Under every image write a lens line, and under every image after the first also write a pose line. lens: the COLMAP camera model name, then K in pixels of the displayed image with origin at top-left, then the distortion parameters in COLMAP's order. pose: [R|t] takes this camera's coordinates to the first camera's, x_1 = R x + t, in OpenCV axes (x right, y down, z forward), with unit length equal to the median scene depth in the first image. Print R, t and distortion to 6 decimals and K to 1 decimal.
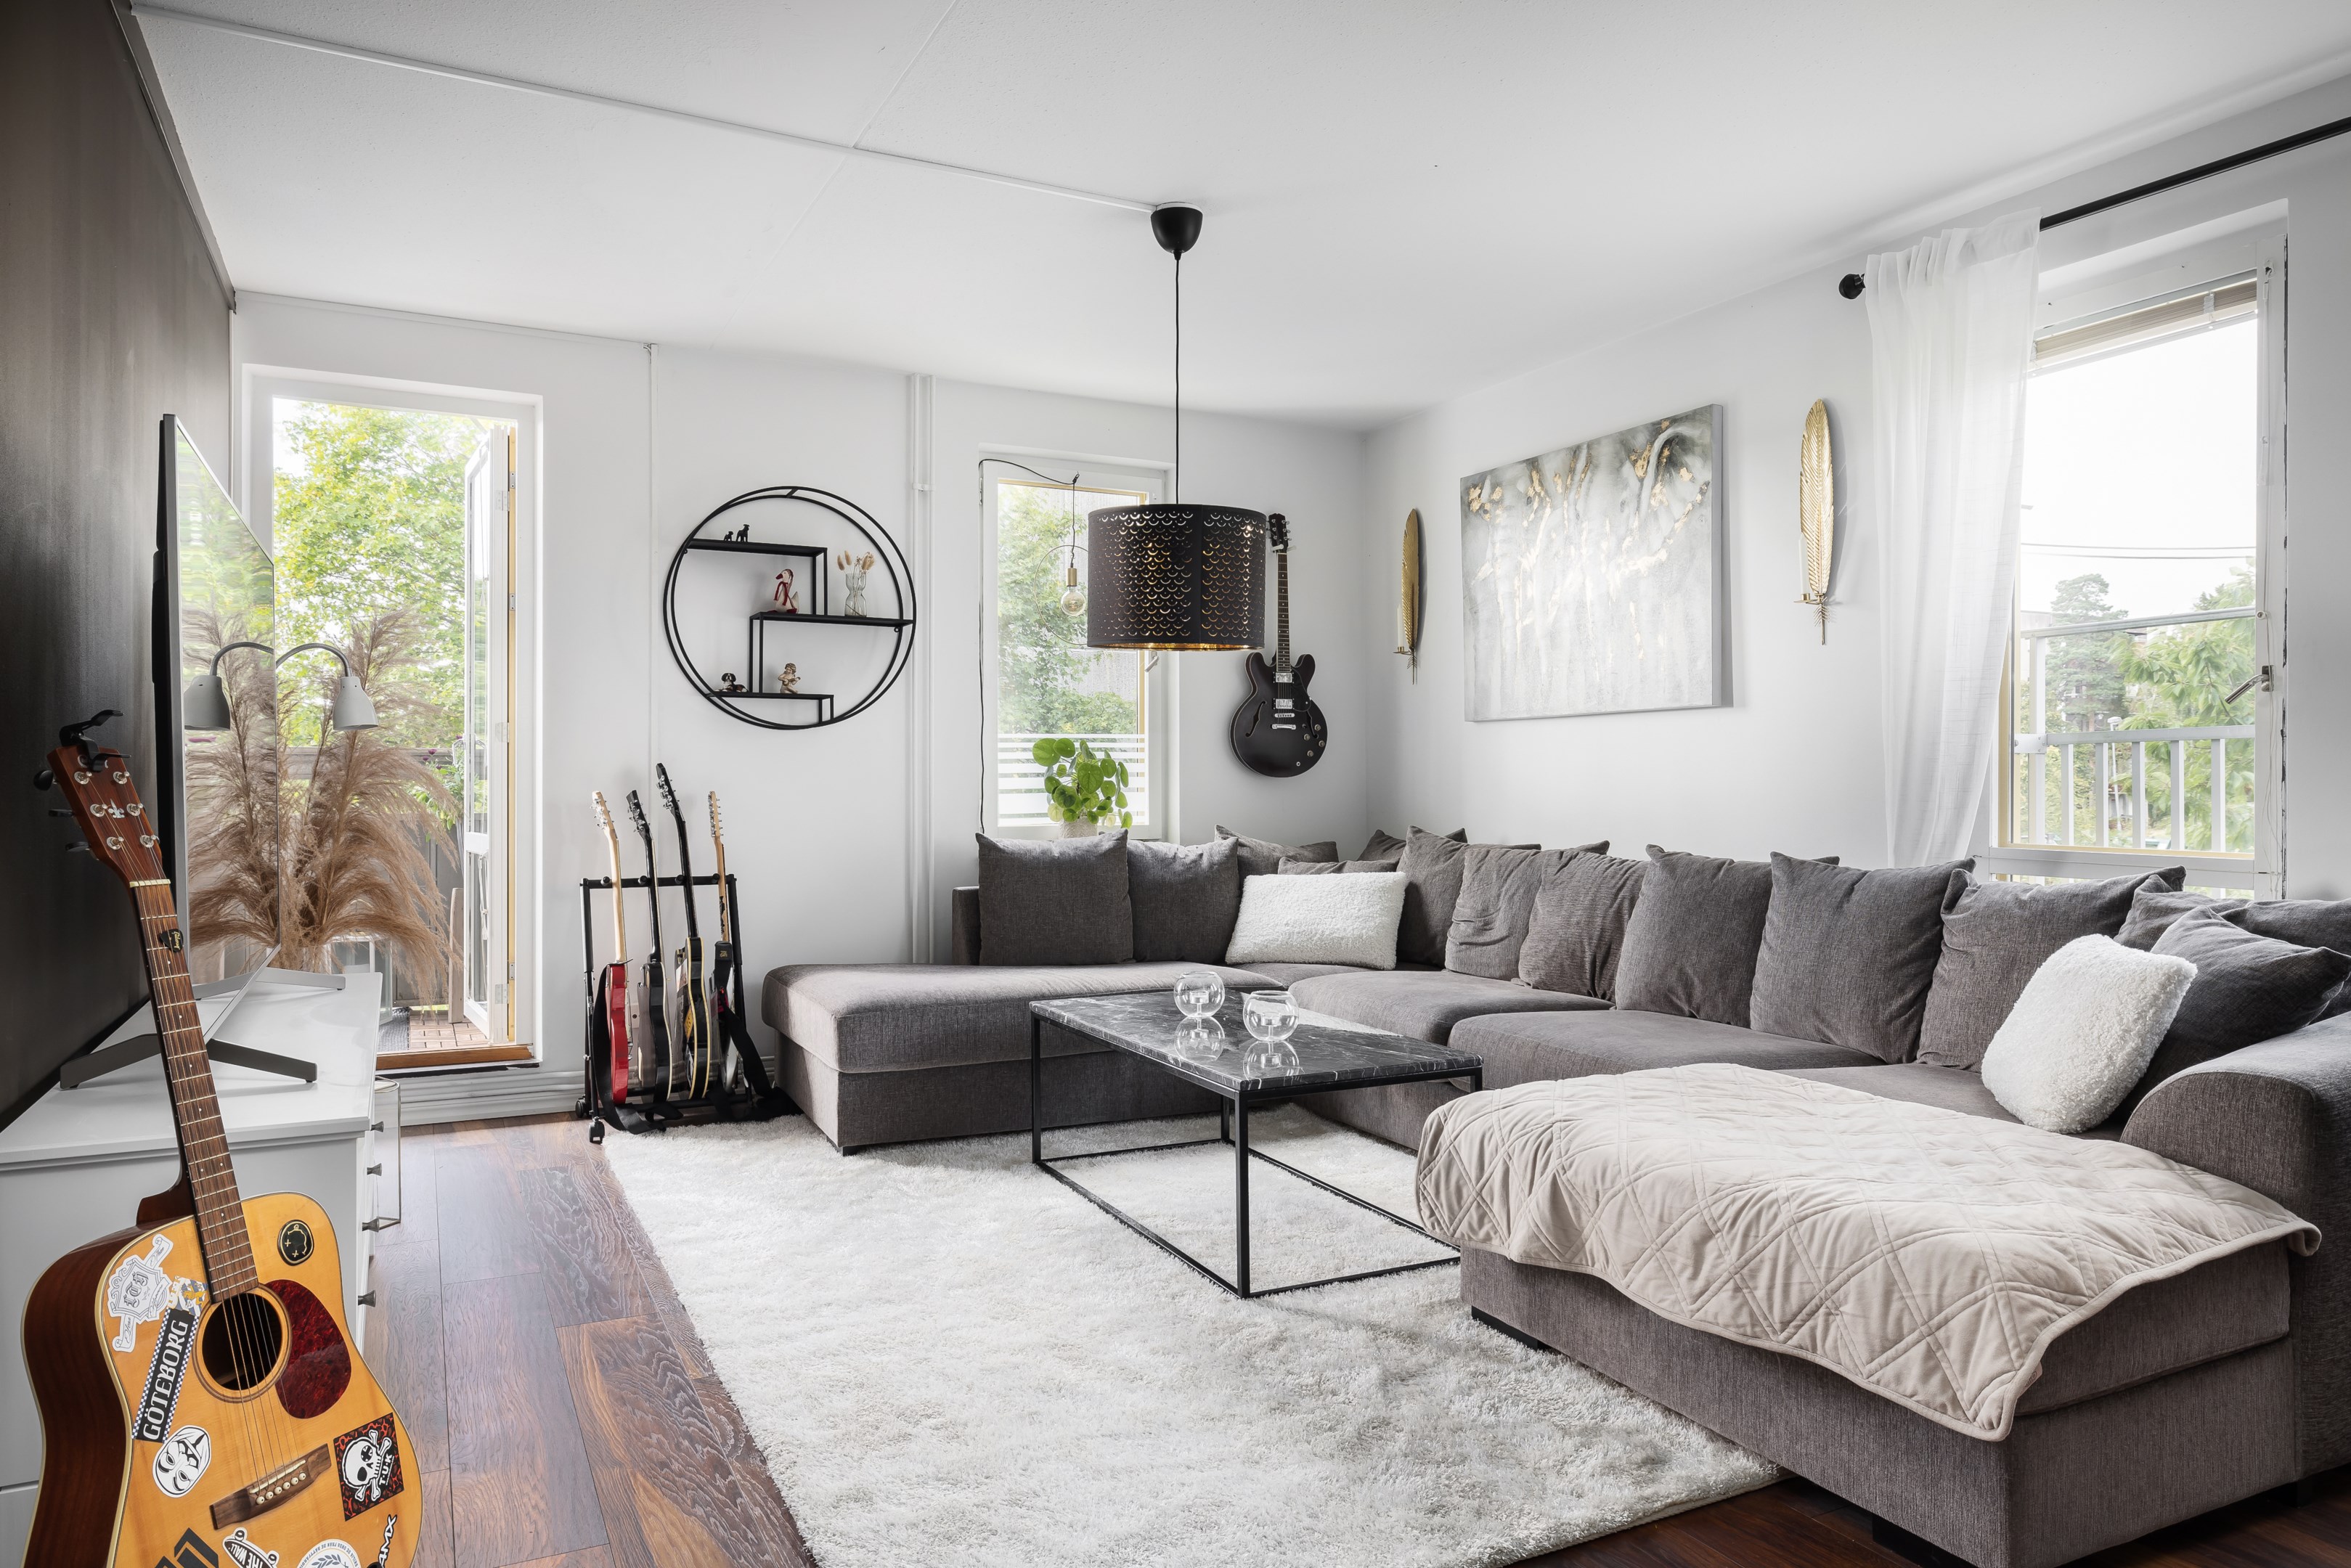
lens RADIAL K [[1506.4, 0, 1172.9], [0, 1506.4, 792.5], [0, 0, 1]] dist [-0.008327, 0.005071]
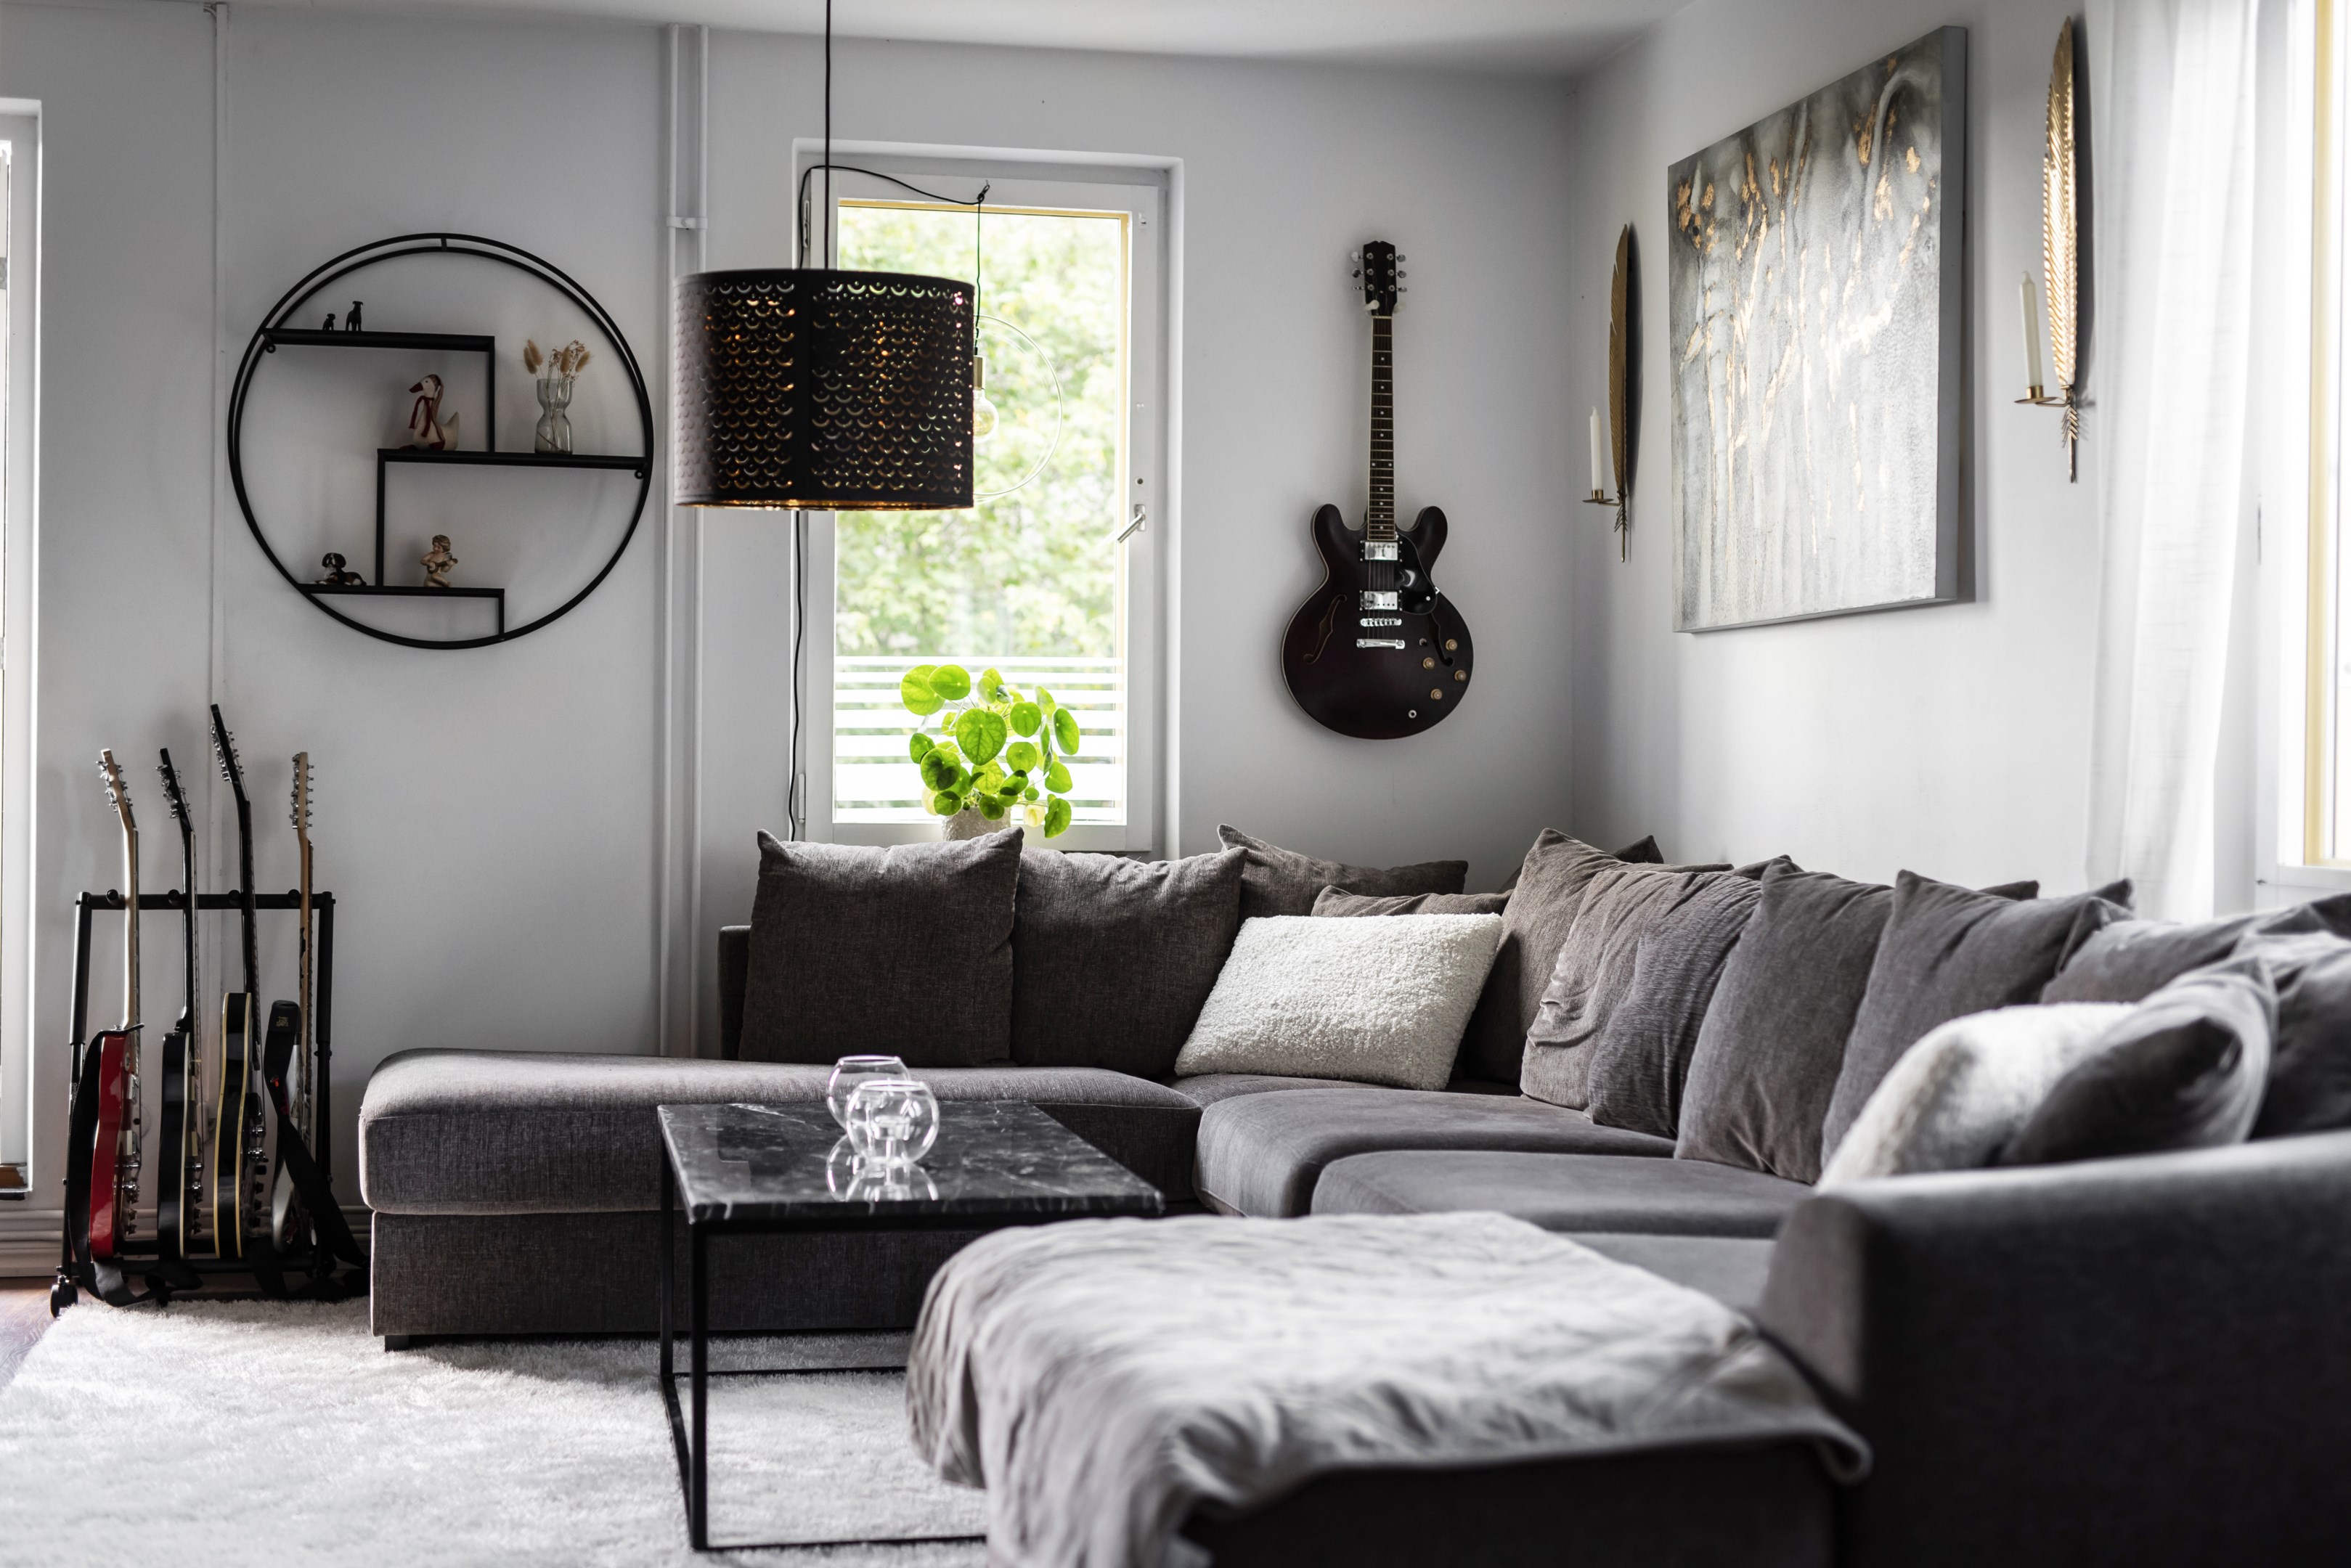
lens RADIAL K [[3319.6, 0, 1182.4], [0, 3319.6, 798.2], [0, 0, 1]] dist [0.015050, 0.000000]
pose [[0.965188, 0.010430, -0.261350, 0.448409], [-0.010630, 0.999943, 0.000650, 0.015361], [0.261342, 0.002151, 0.965244, -0.210578]]
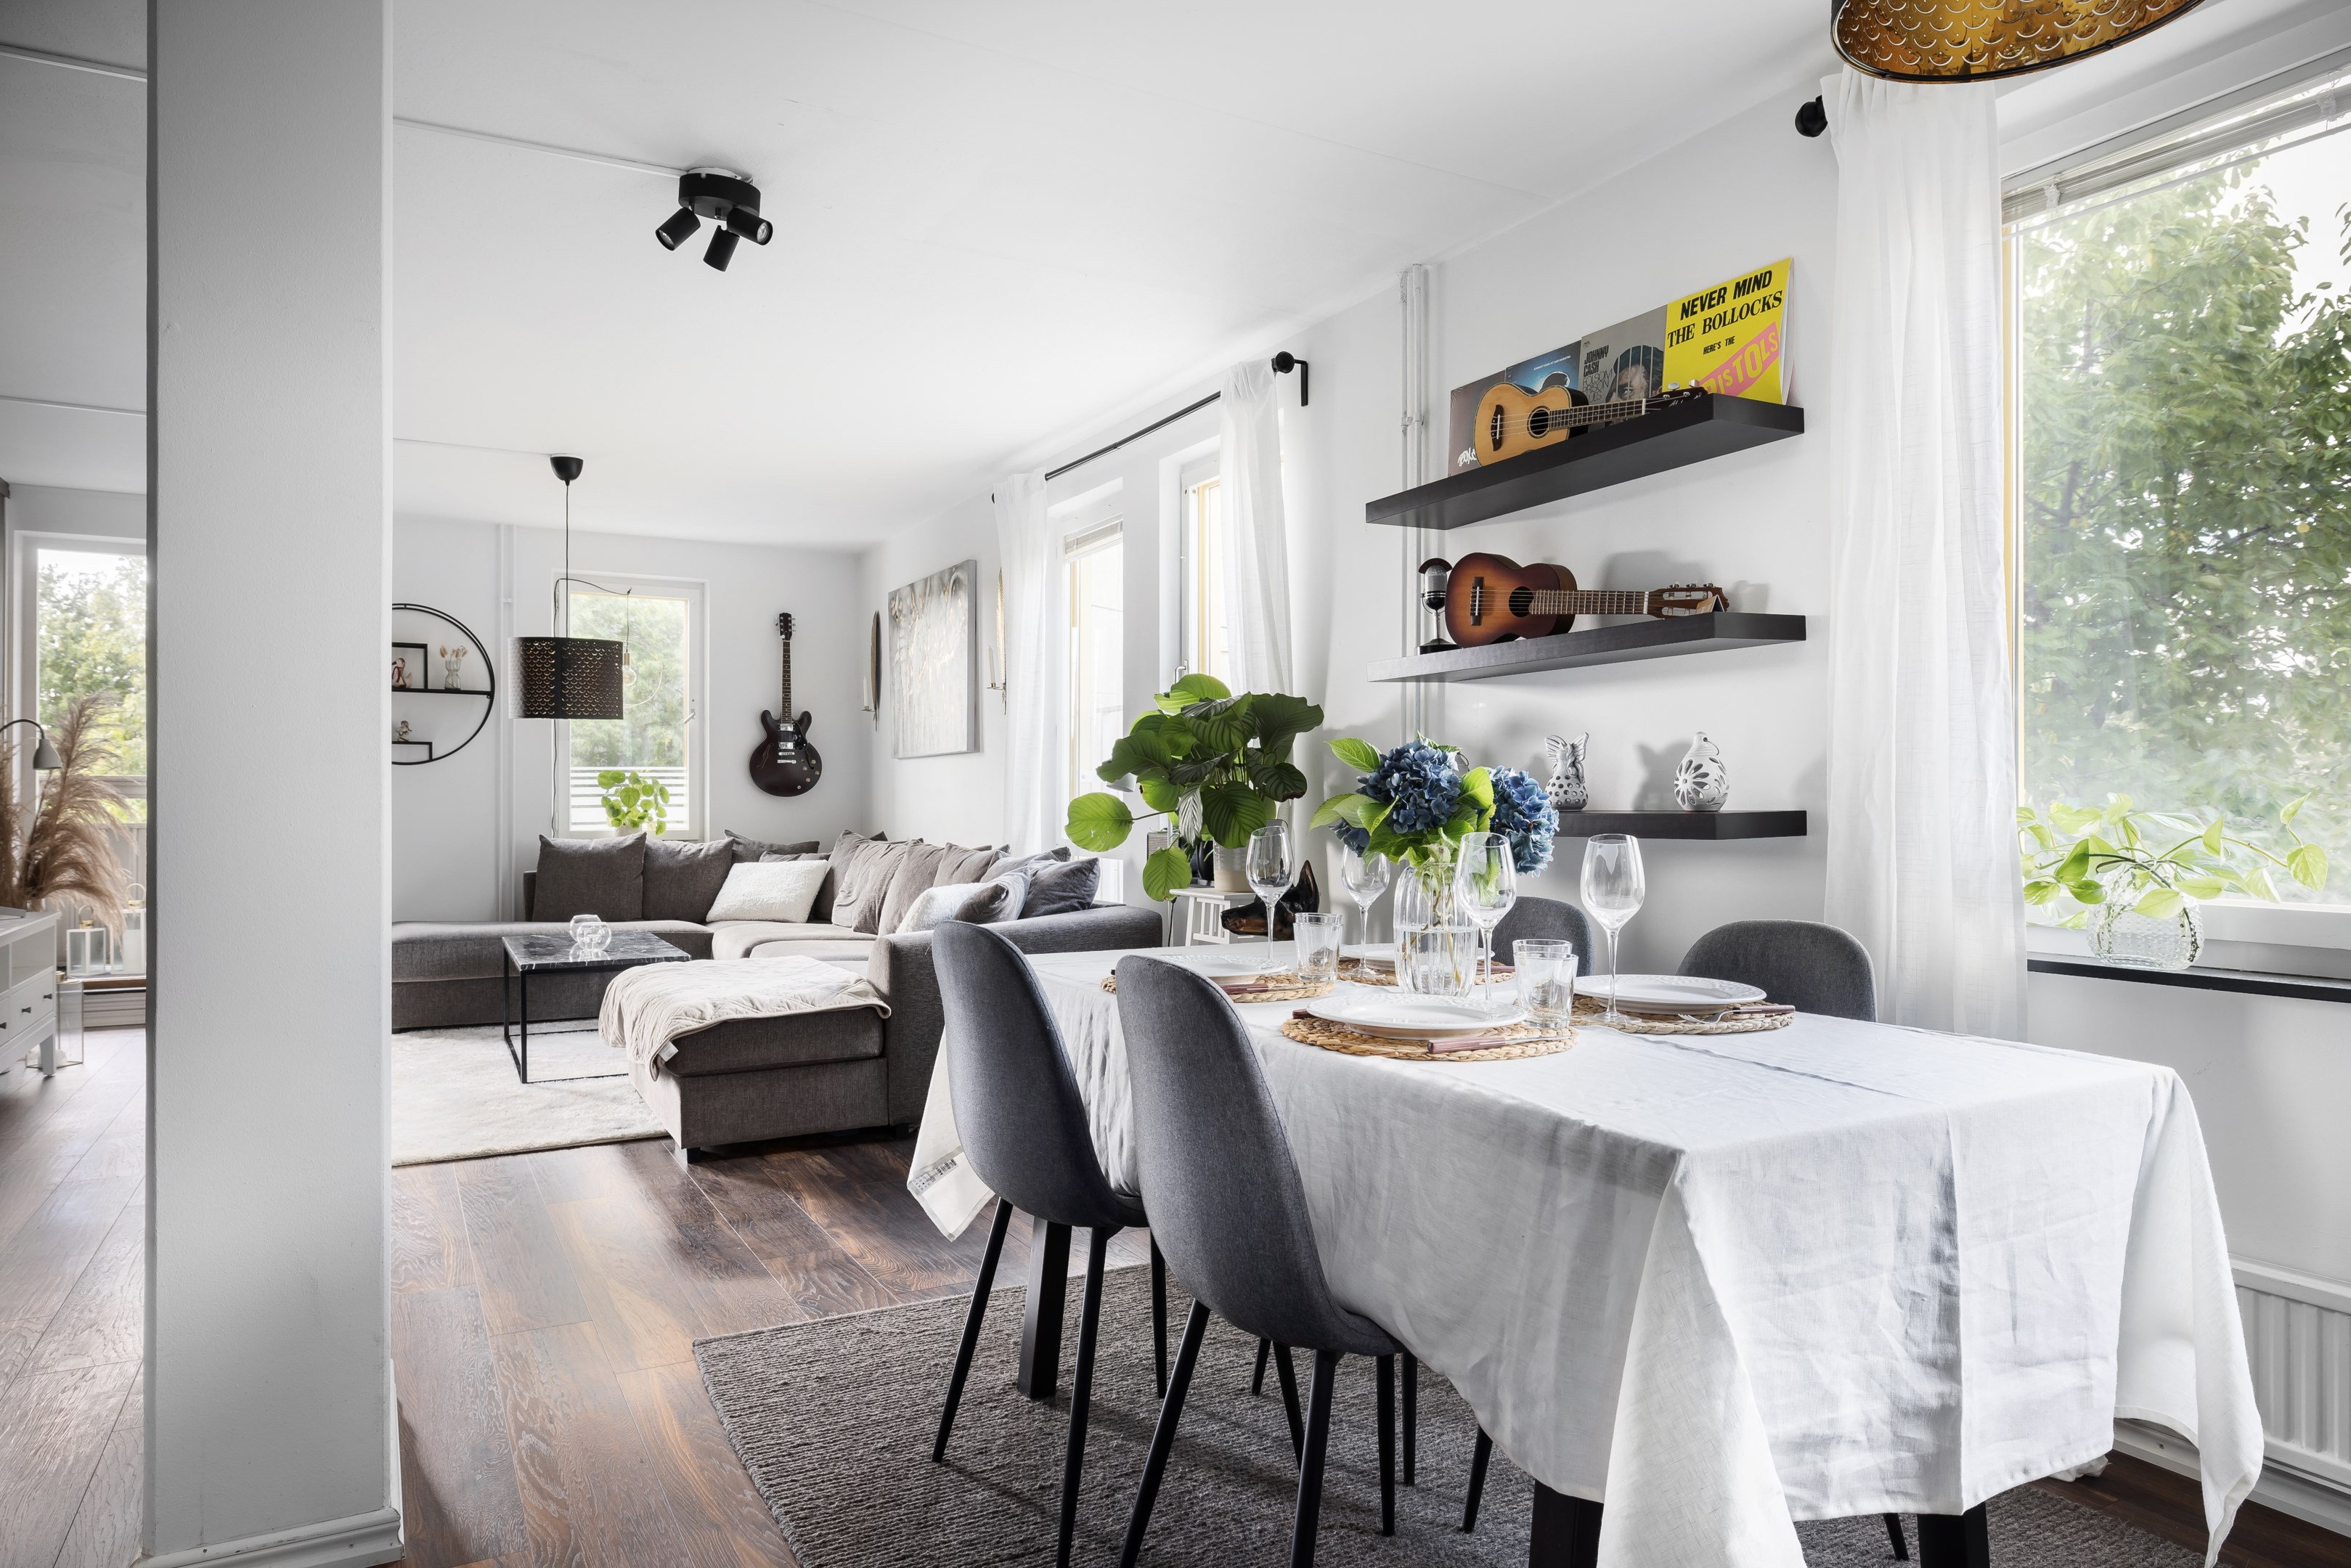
lens RADIAL K [[1506.4, 0, 1185.1], [0, 1506.4, 795.3], [0, 0, 1]] dist [-0.008327, 0.005071]
pose [[0.999793, -0.000576, 0.020339, 0.607541], [0.000786, 0.999947, -0.010301, 0.005029], [-0.020332, 0.010315, 0.999740, -0.630844]]
